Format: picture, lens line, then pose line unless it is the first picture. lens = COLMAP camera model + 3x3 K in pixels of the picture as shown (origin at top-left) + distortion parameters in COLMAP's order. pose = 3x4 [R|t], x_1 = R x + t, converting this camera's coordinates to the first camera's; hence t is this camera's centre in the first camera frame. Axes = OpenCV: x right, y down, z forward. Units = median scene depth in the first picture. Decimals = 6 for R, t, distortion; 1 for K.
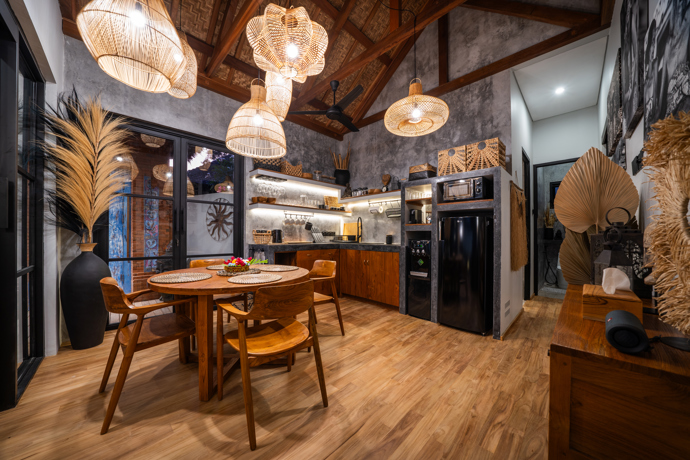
lens RADIAL K [[240.4, 0, 348.1], [0, 240.4, 233.8], [0, 0, 1]] dist [-0.003414, -0.000034]
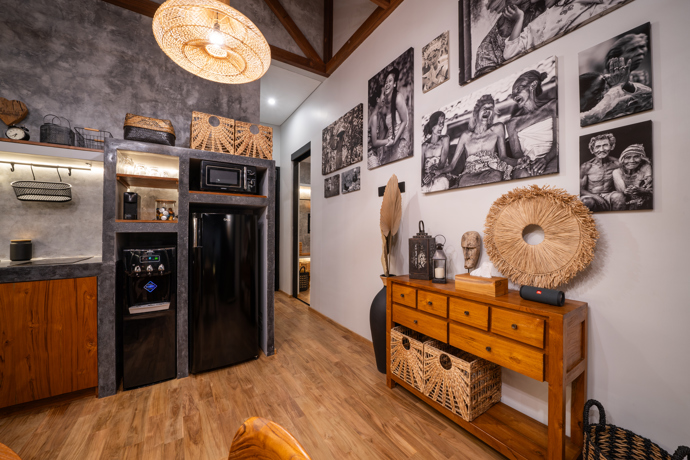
lens RADIAL K [[267.6, 0, 349.9], [0, 267.6, 228.2], [0, 0, 1]] dist [-0.016021, 0.000153]
pose [[0.201606, 0.002642, 0.979463, -0.246851], [-0.001439, 0.999996, -0.002401, -0.023898], [-0.979466, -0.000925, 0.201609, 0.446226]]
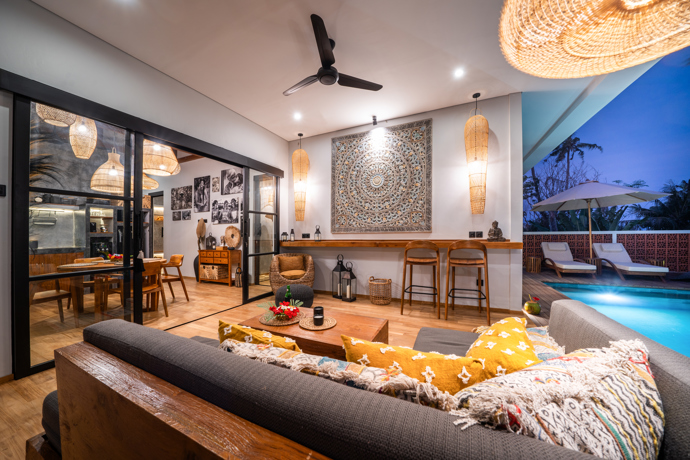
lens RADIAL K [[240.4, 0, 330.6], [0, 240.4, 230.8], [0, 0, 1]] dist [-0.003414, -0.000034]
pose [[-0.324216, 0.006936, 0.945958, -1.866881], [0.000608, 0.999974, -0.007124, -0.044890], [-0.945983, -0.001735, -0.324212, 0.087852]]
